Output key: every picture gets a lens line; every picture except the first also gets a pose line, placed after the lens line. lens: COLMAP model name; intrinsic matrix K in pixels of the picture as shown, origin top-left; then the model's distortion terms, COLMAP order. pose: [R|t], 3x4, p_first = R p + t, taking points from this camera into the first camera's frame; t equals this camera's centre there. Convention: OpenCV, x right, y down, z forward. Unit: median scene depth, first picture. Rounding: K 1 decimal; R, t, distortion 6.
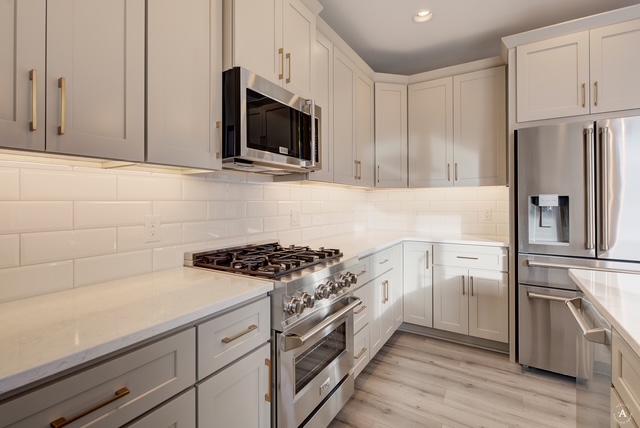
lens RADIAL K [[299.6, 0, 321.6], [0, 299.6, 198.6], [0, 0, 1]] dist [-0.001862, -0.001153]
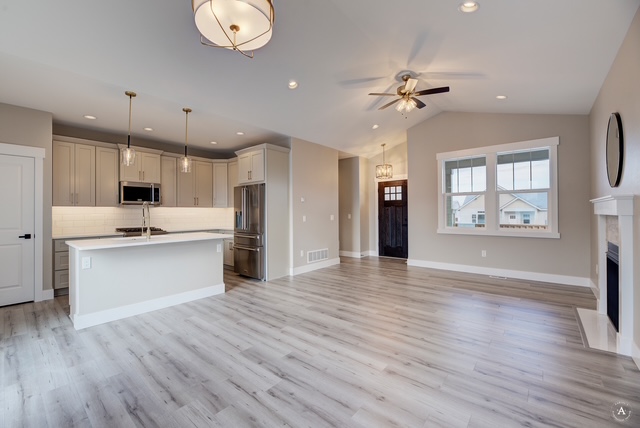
lens RADIAL K [[280.0, 0, 310.0], [0, 280.0, 208.7], [0, 0, 1]] dist [-0.037574, 0.000956]
pose [[0.980310, -0.001433, -0.197461, 2.380428], [0.004269, 0.999894, 0.013936, -0.087740], [0.197420, -0.014505, 0.980212, -1.703784]]
